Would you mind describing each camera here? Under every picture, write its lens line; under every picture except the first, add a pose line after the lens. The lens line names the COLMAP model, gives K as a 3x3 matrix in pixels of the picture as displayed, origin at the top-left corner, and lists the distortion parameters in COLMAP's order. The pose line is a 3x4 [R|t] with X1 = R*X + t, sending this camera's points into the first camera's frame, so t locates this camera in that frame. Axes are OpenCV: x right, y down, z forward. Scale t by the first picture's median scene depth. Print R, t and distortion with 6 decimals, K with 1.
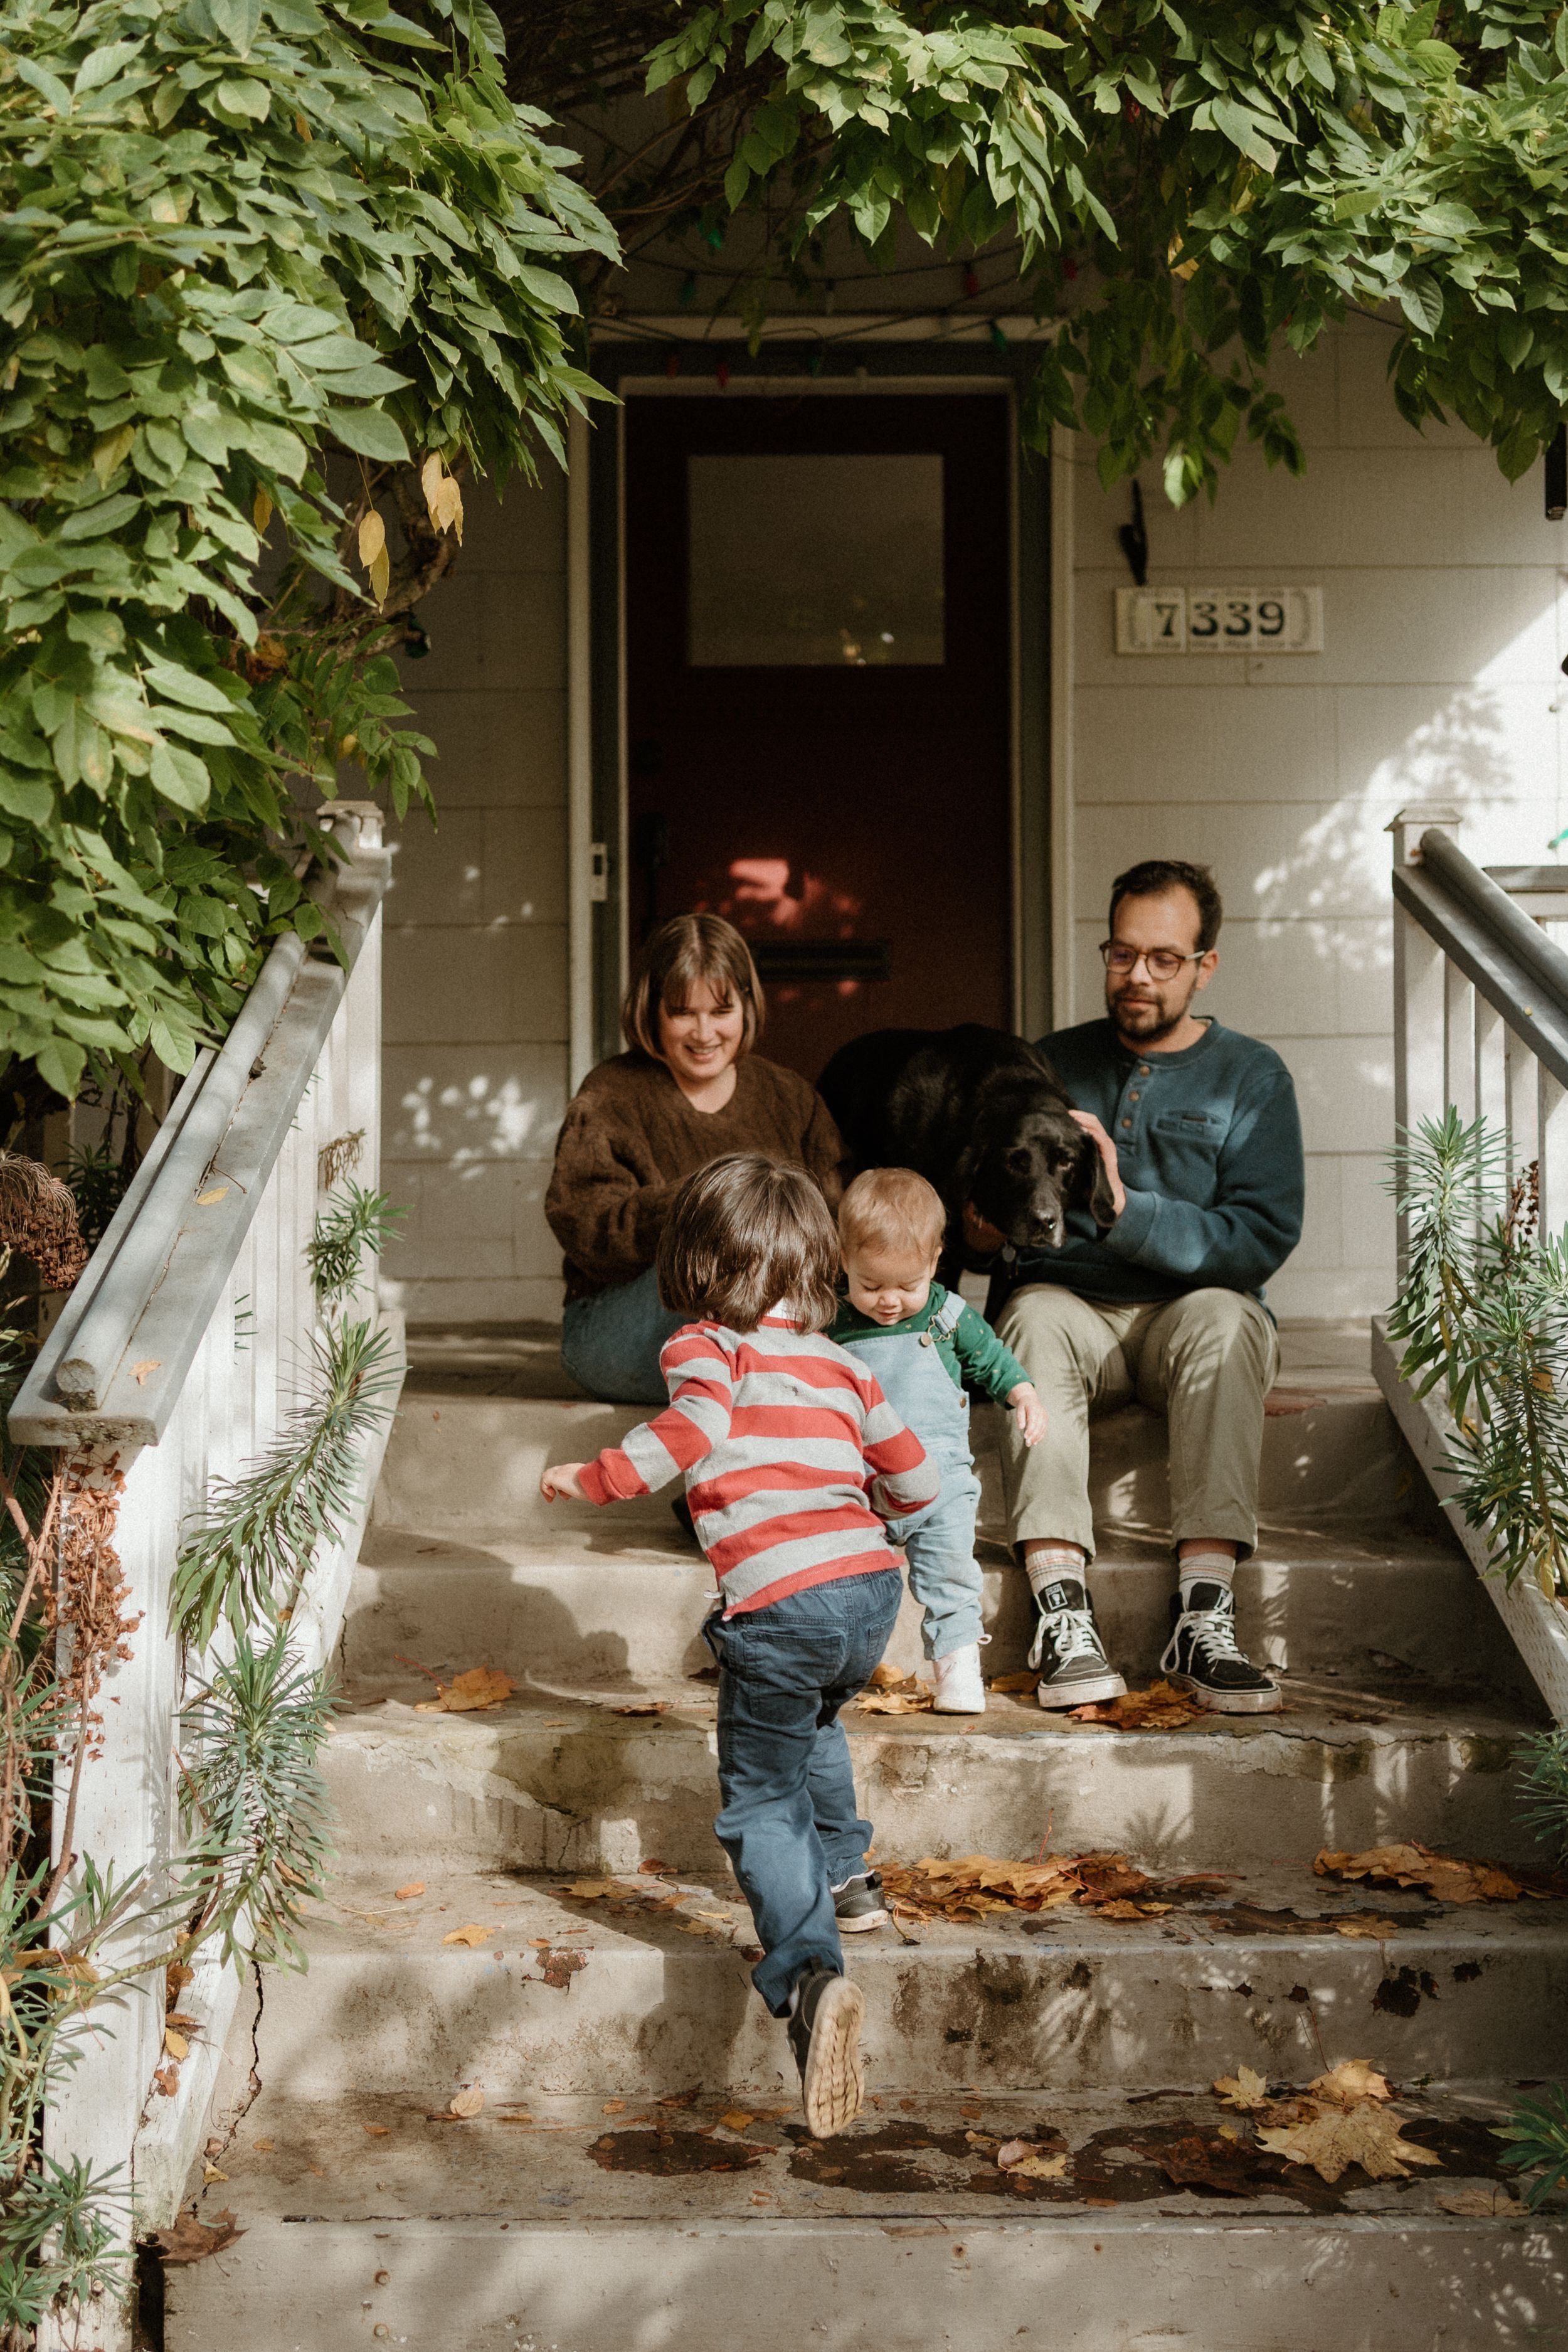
lens RADIAL K [[2686.2, 0, 729.6], [0, 2686.2, 1209.8], [0, 0, 1]] dist [0.052052, 0.000000]
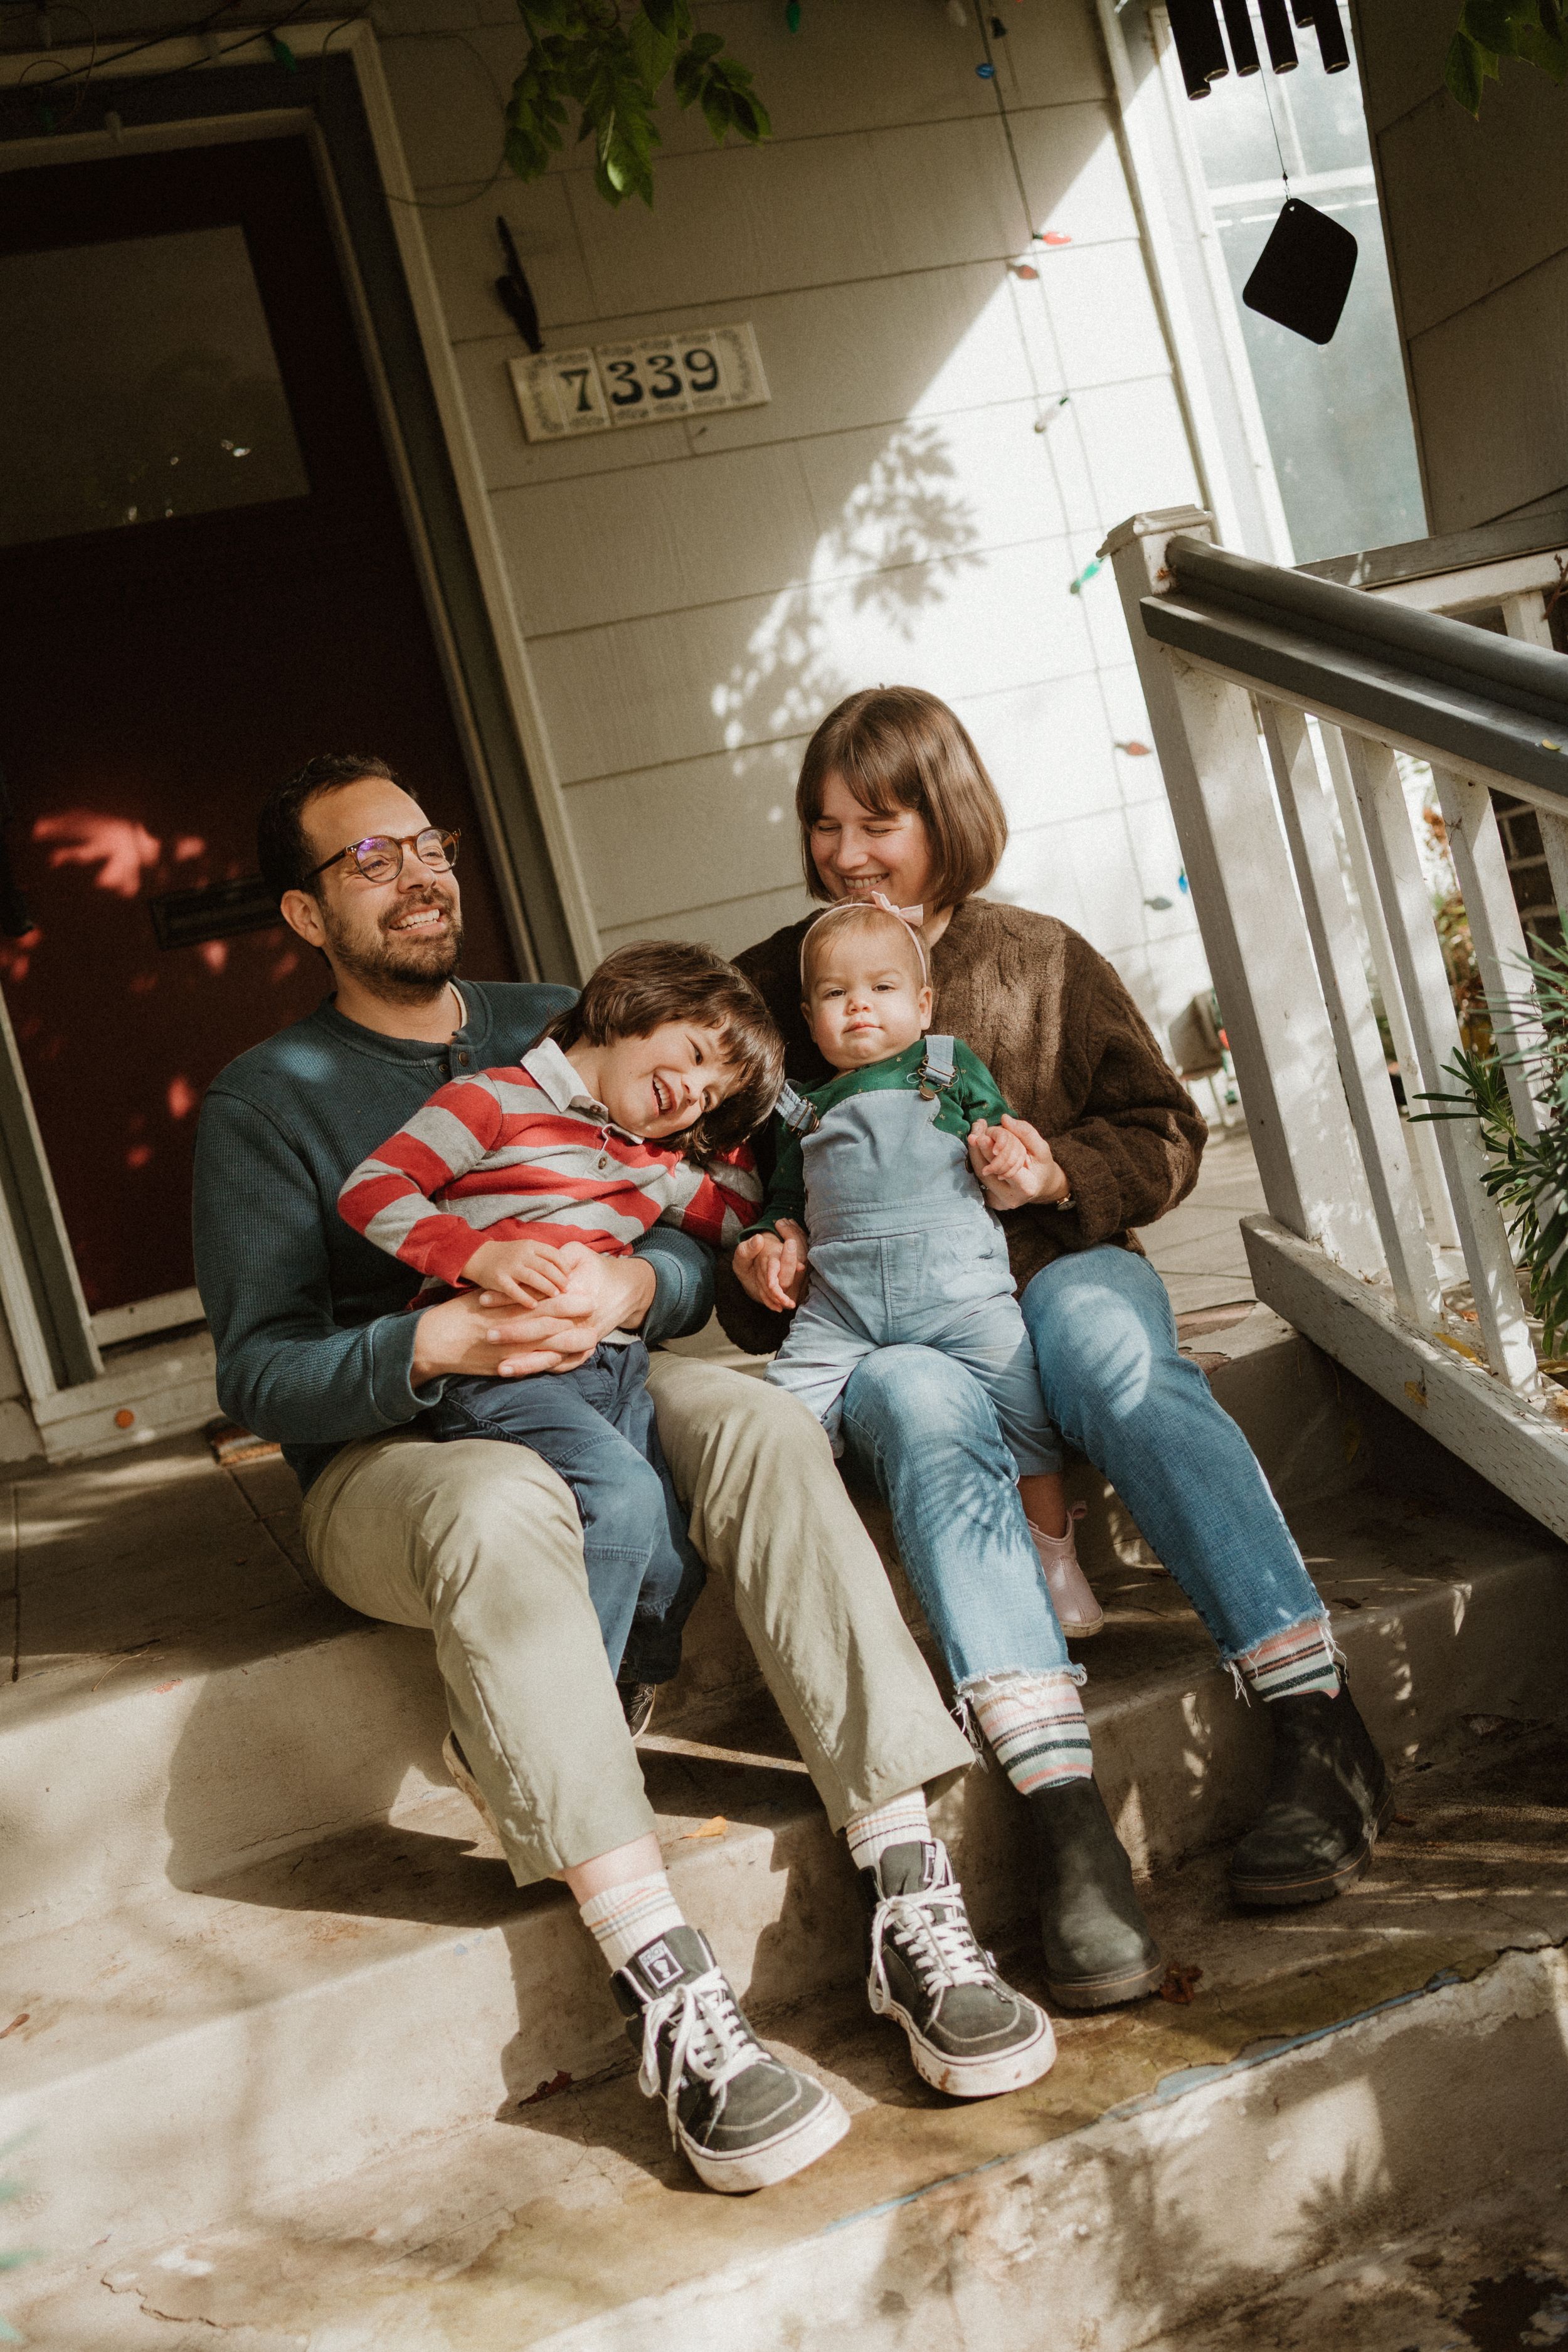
lens RADIAL K [[2518.4, 0, 780.6], [0, 2518.4, 1164.2], [0, 0, 1]] dist [0.046755, 0.000000]
pose [[0.928256, -0.240960, 0.283336, -0.085821], [0.229465, 0.970529, 0.073609, -0.066794], [-0.292723, -0.003312, 0.956192, 0.465323]]
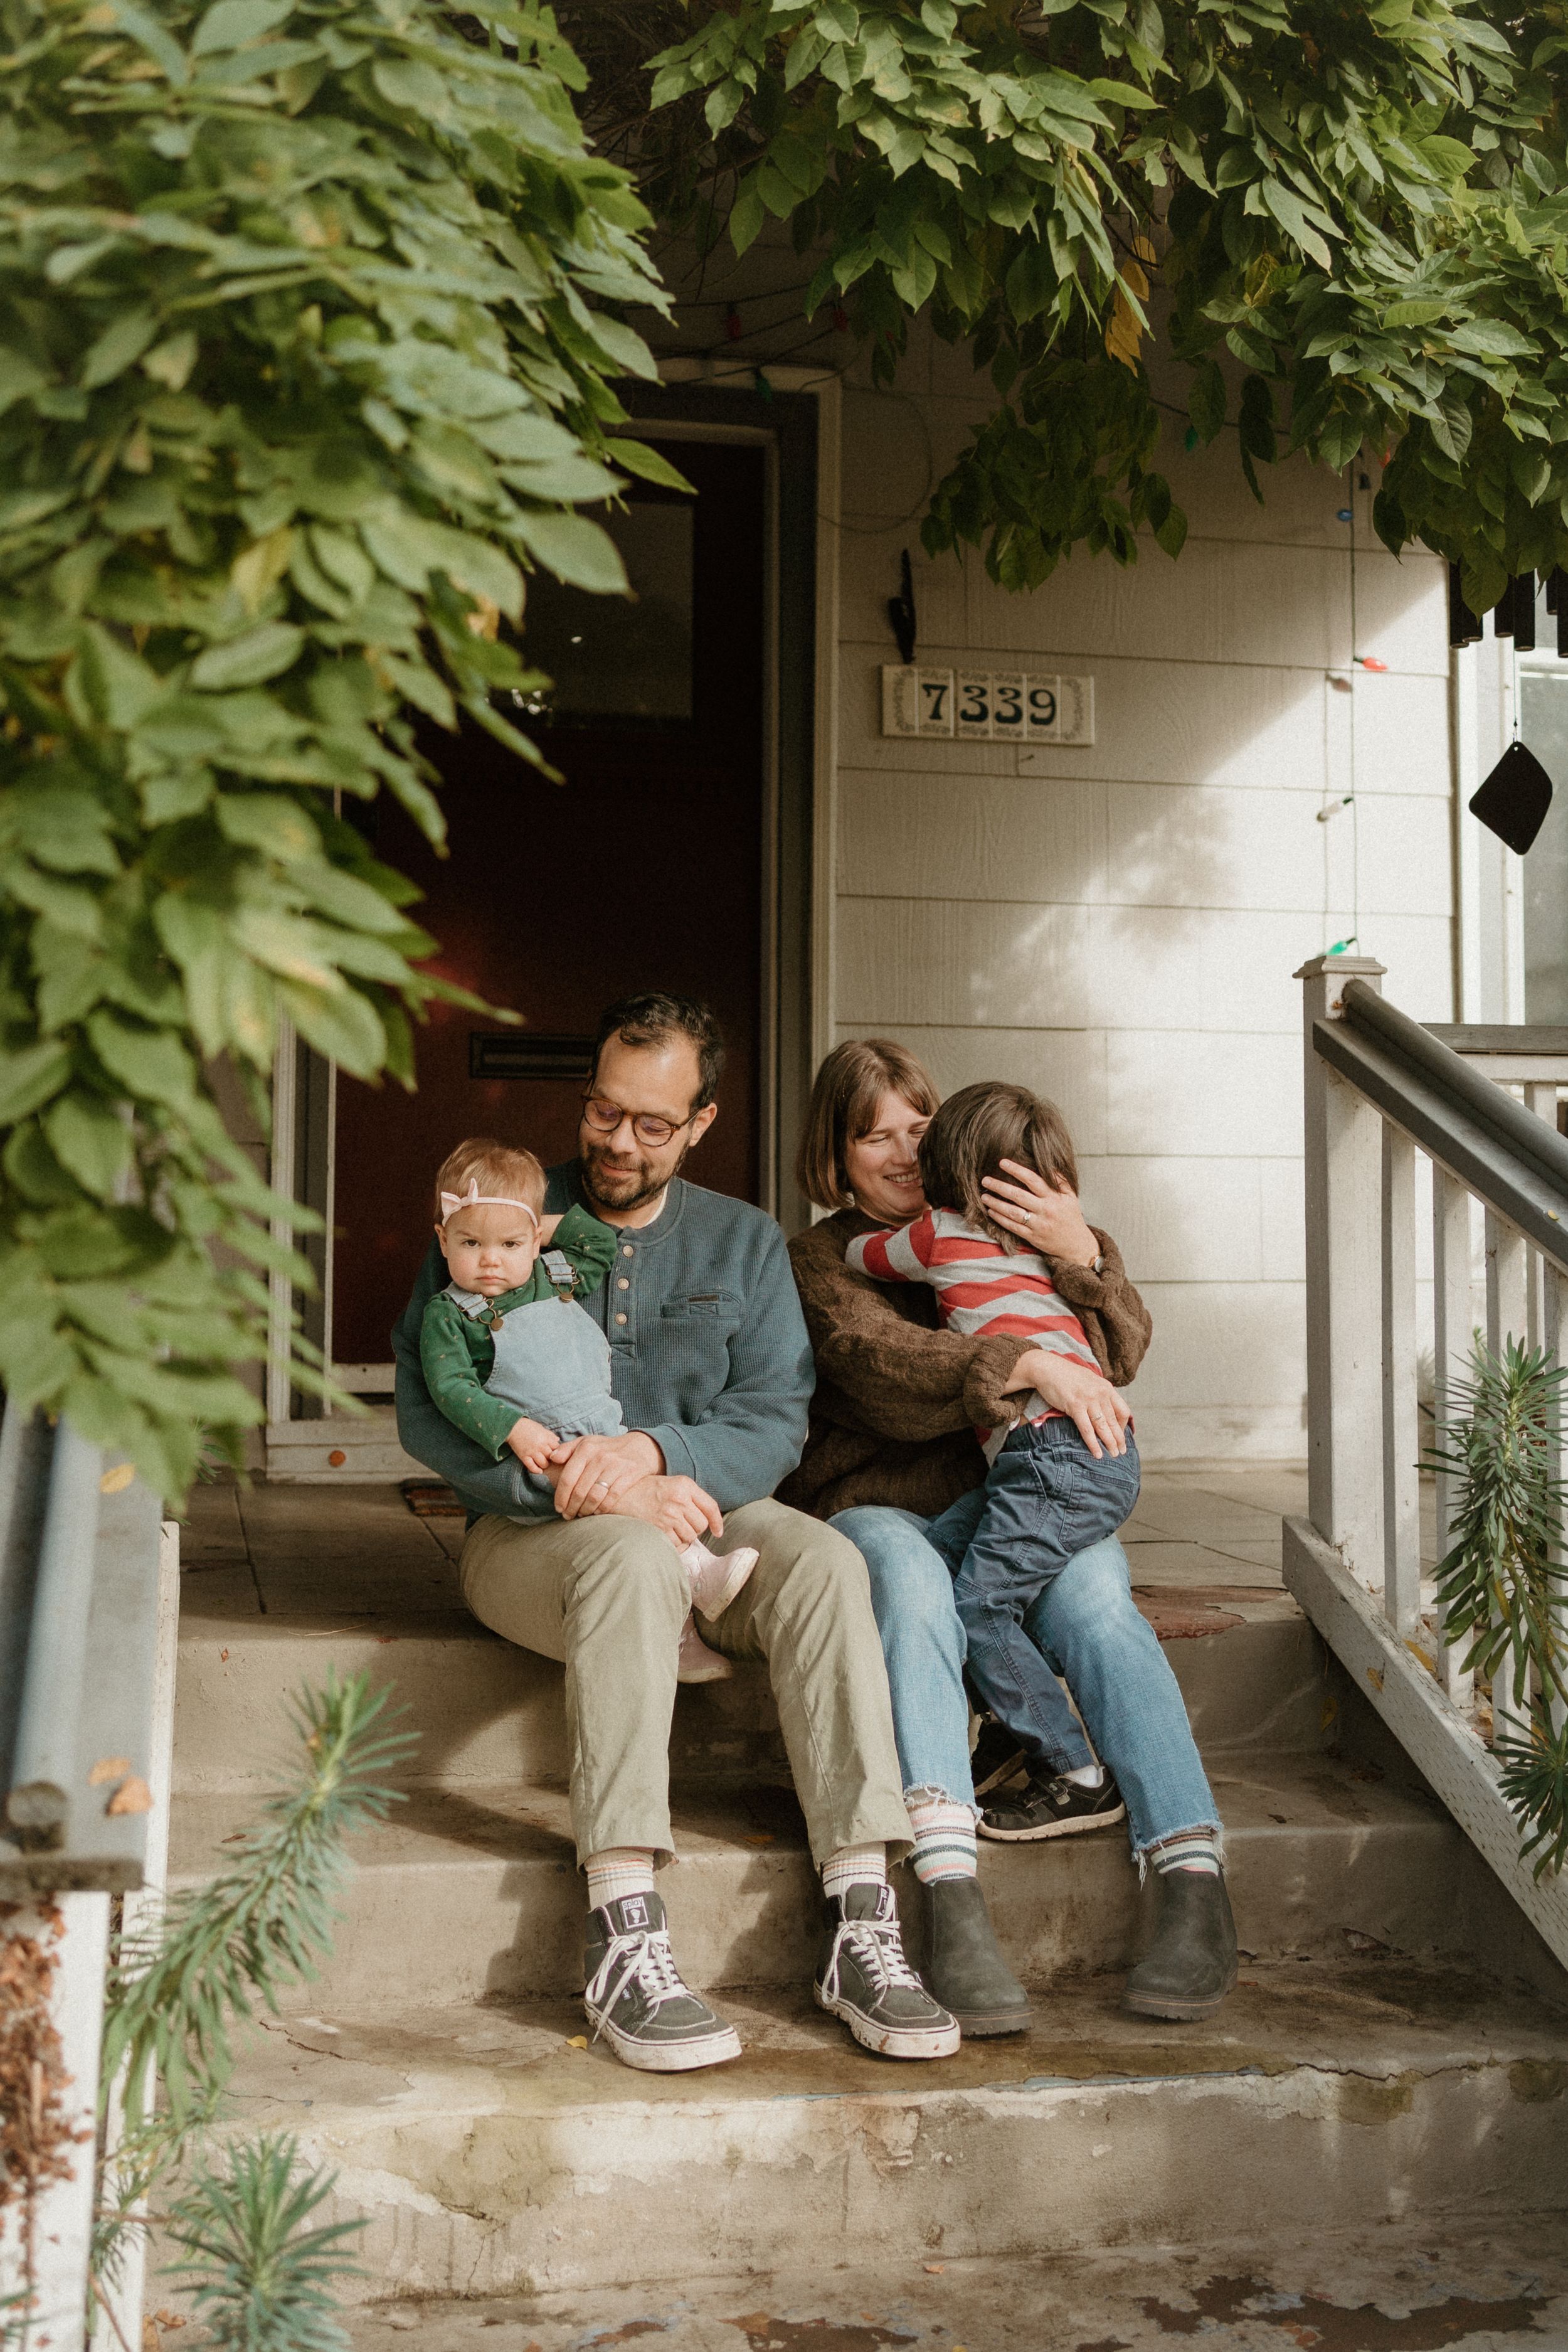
lens RADIAL K [[2686.2, 0, 750.1], [0, 2686.2, 1098.3], [0, 0, 1]] dist [0.052052, 0.000000]
pose [[0.977660, 0.025922, 0.208590, -0.157920], [-0.017757, 0.999005, -0.040922, -0.074166], [-0.209443, 0.036304, 0.977147, 0.190767]]
